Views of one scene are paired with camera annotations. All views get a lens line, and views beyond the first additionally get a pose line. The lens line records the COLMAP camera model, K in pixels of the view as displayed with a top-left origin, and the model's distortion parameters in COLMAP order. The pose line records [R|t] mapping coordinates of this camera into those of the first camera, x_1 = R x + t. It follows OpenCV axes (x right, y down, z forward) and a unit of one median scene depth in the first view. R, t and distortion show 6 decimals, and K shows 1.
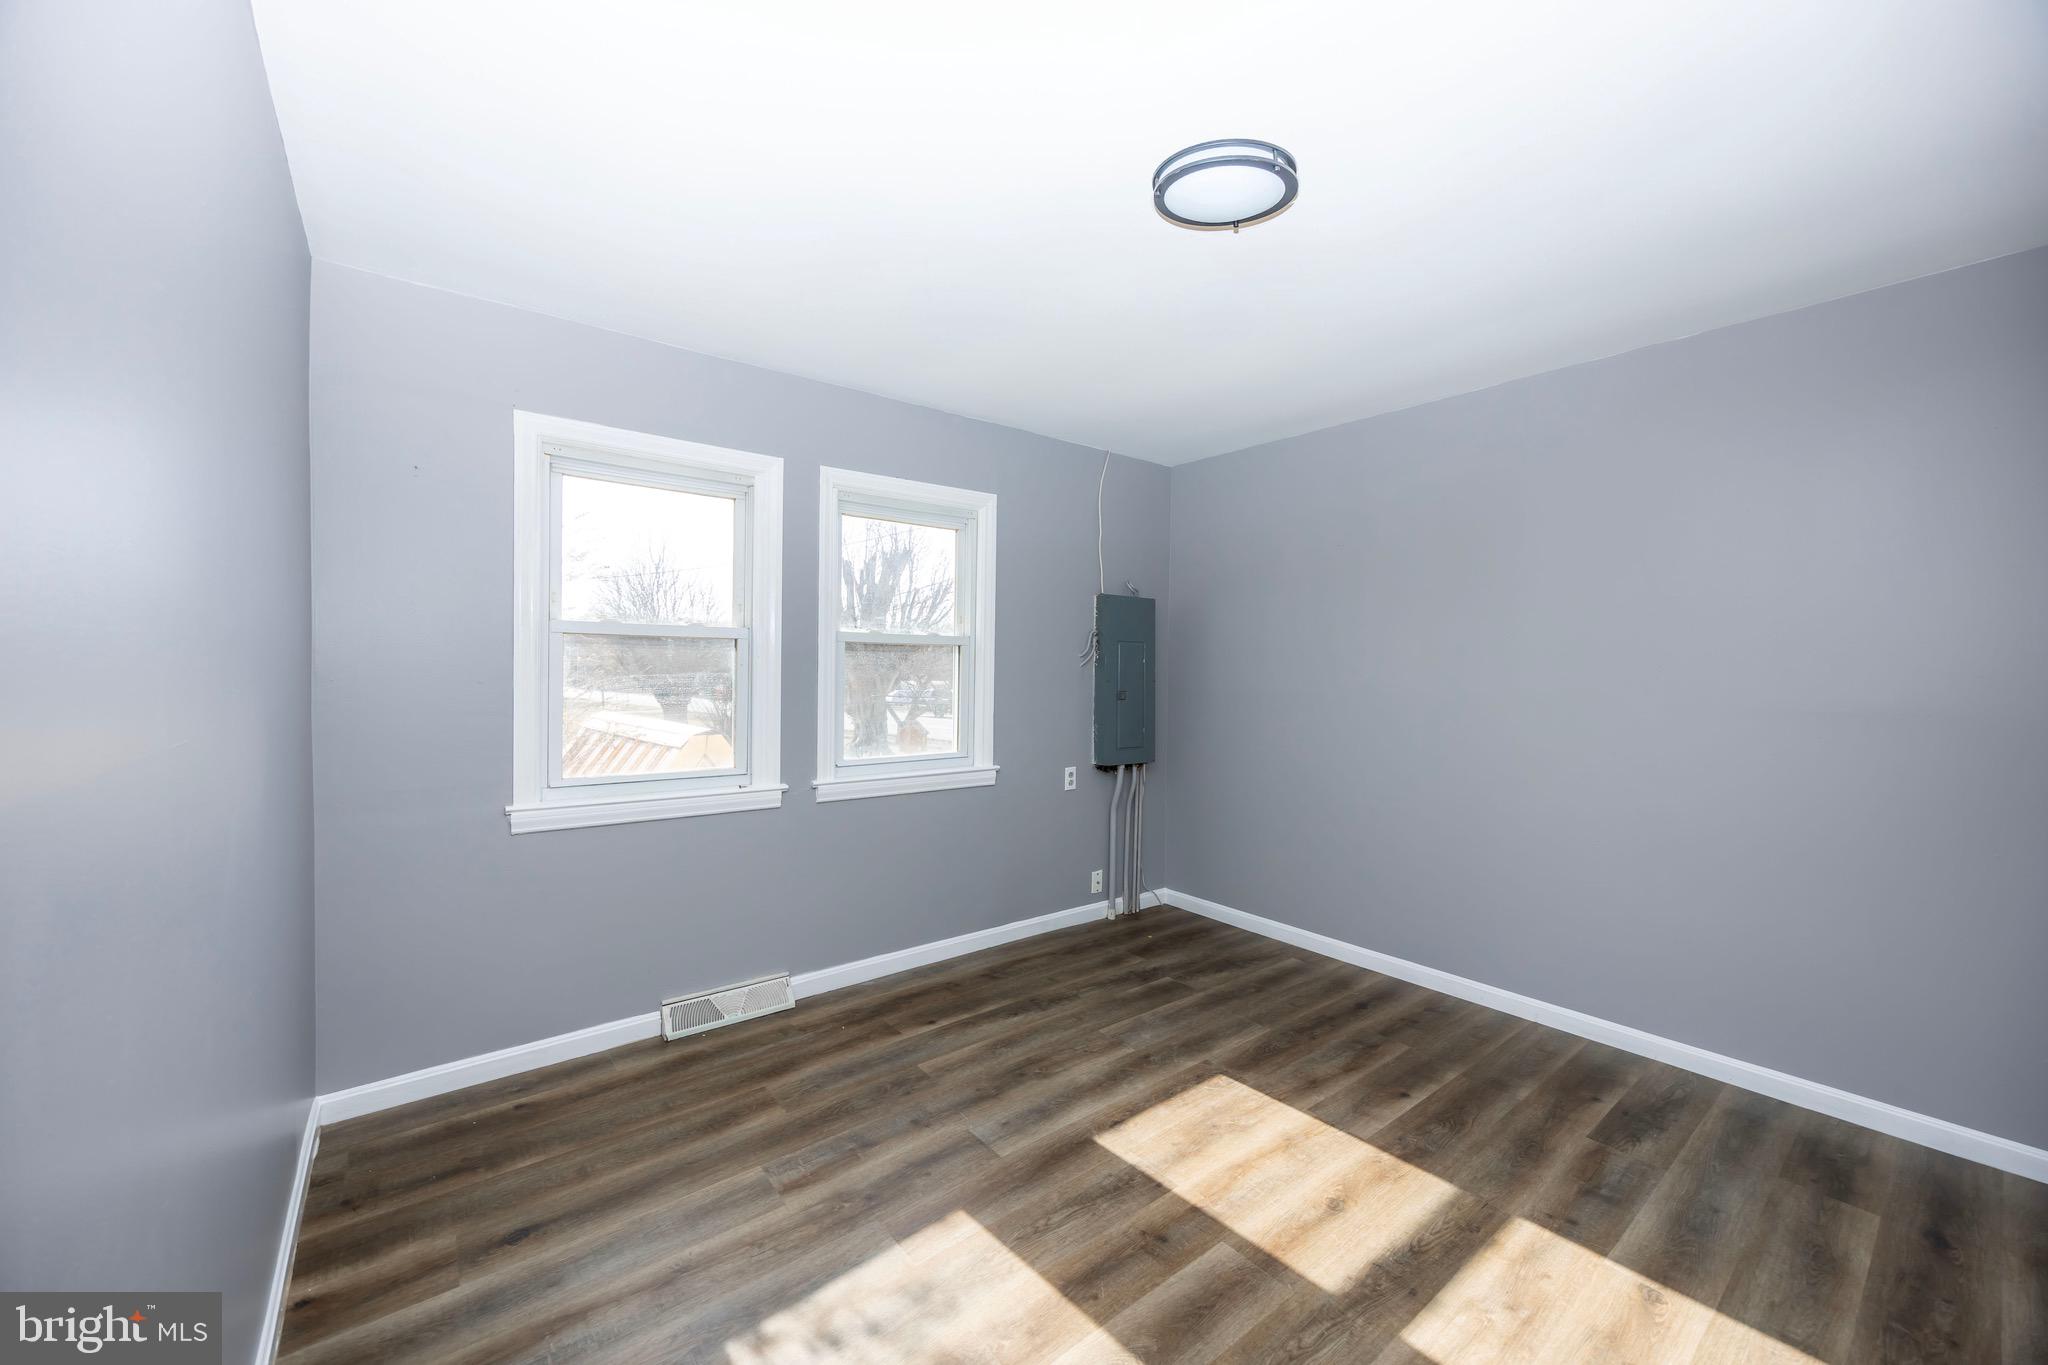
lens RADIAL K [[773.8, 0, 1017.5], [0, 773.8, 679.7], [0, 0, 1]] dist [-0.001027, 0.000122]
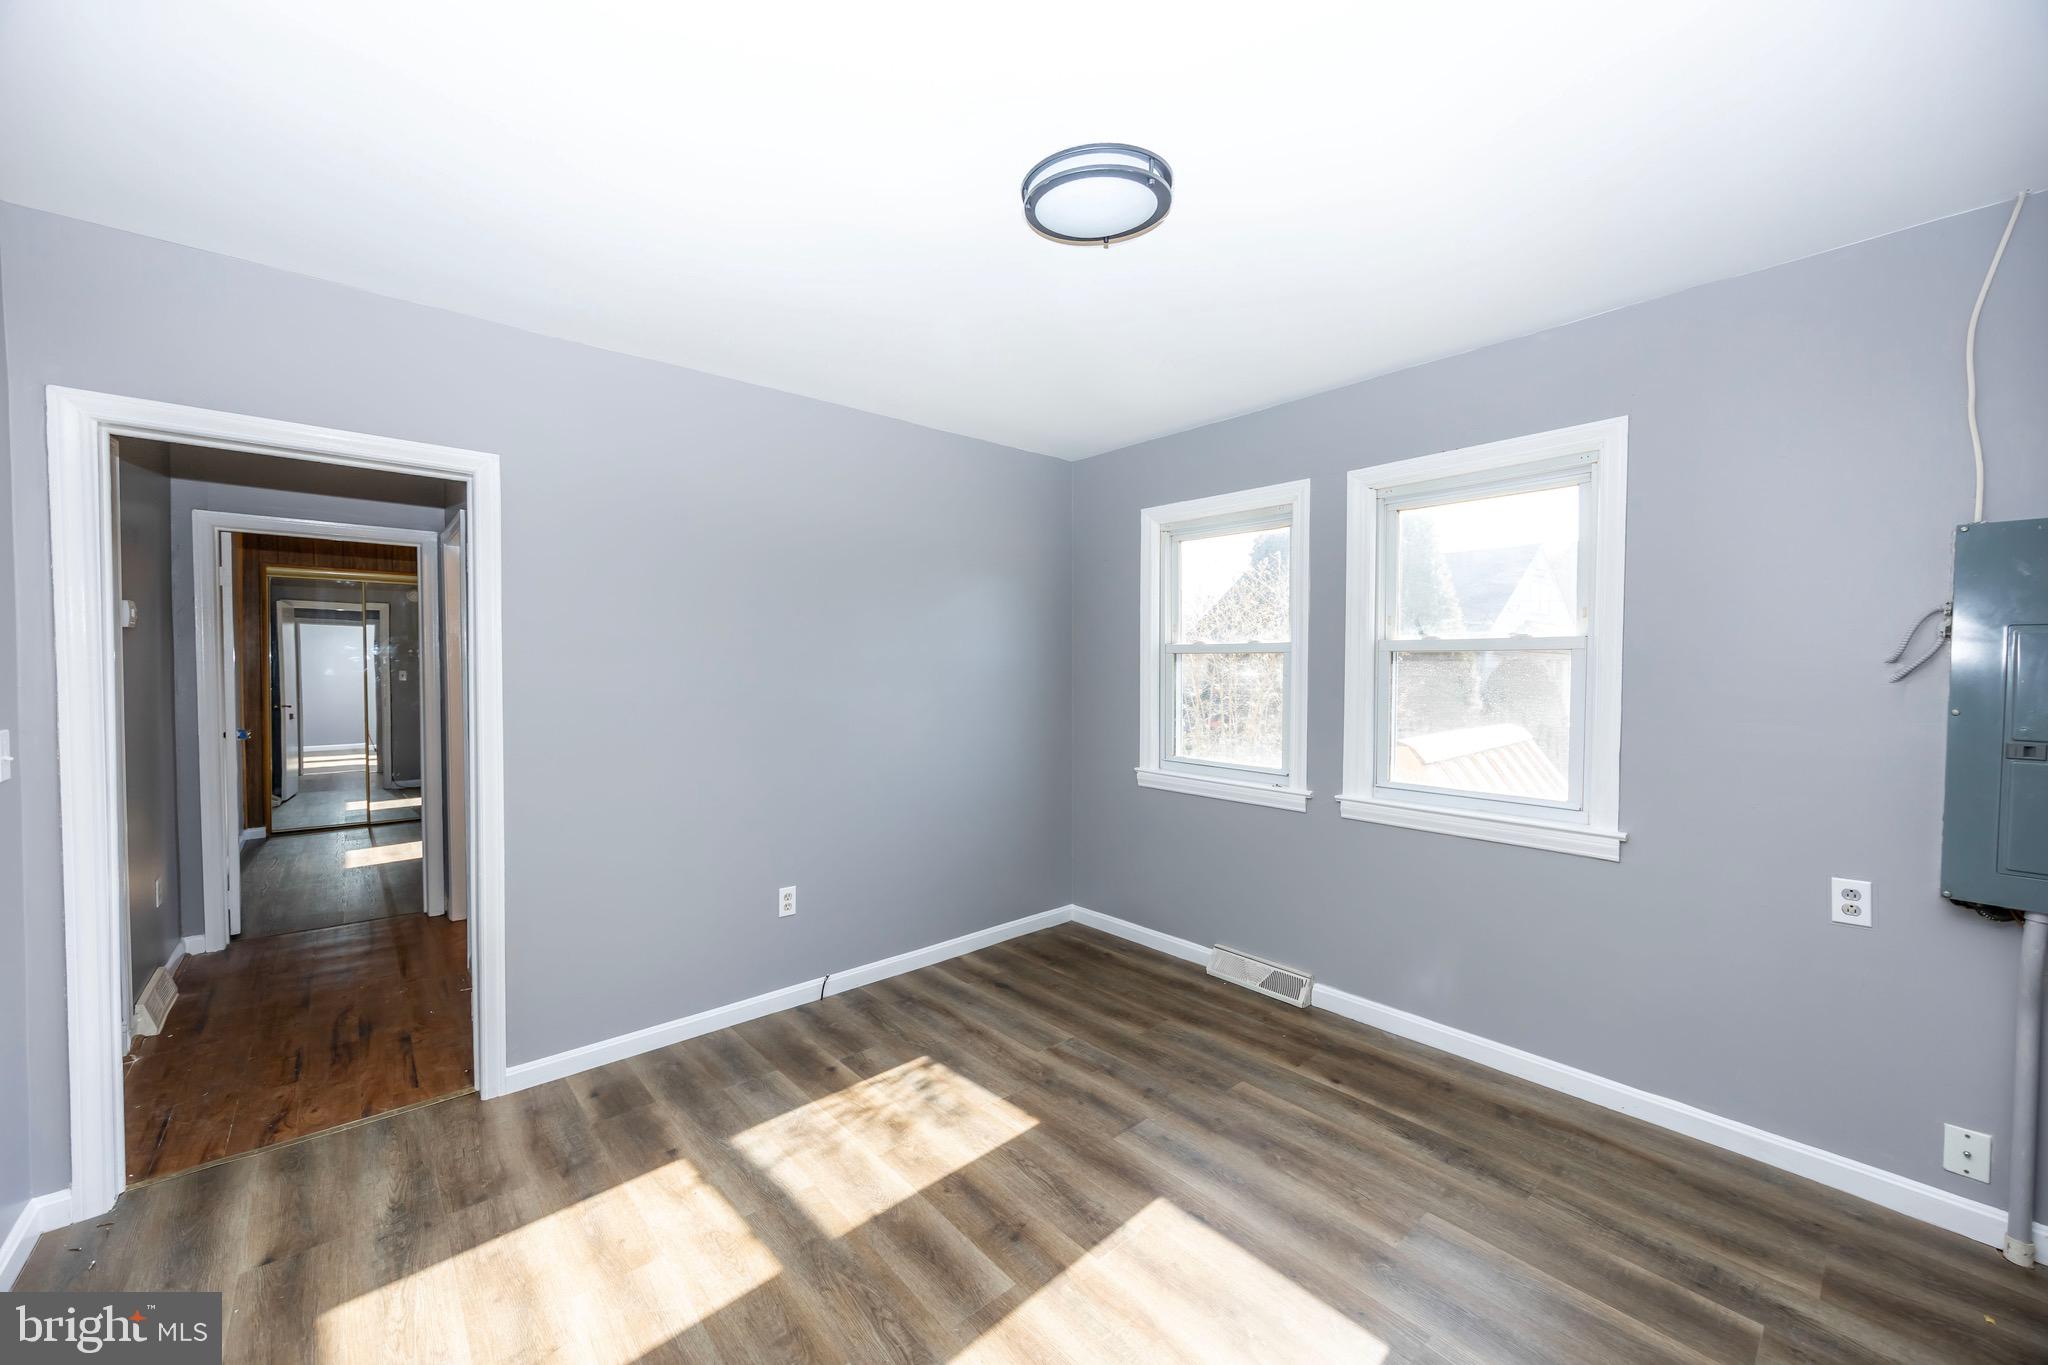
lens RADIAL K [[773.8, 0, 1017.5], [0, 773.8, 679.7], [0, 0, 1]] dist [-0.001027, 0.000122]
pose [[0.053703, 0.004660, -0.998546, 0.852893], [-0.024062, 0.999705, 0.003371, -0.009944], [0.998267, 0.023846, 0.053800, 0.661358]]
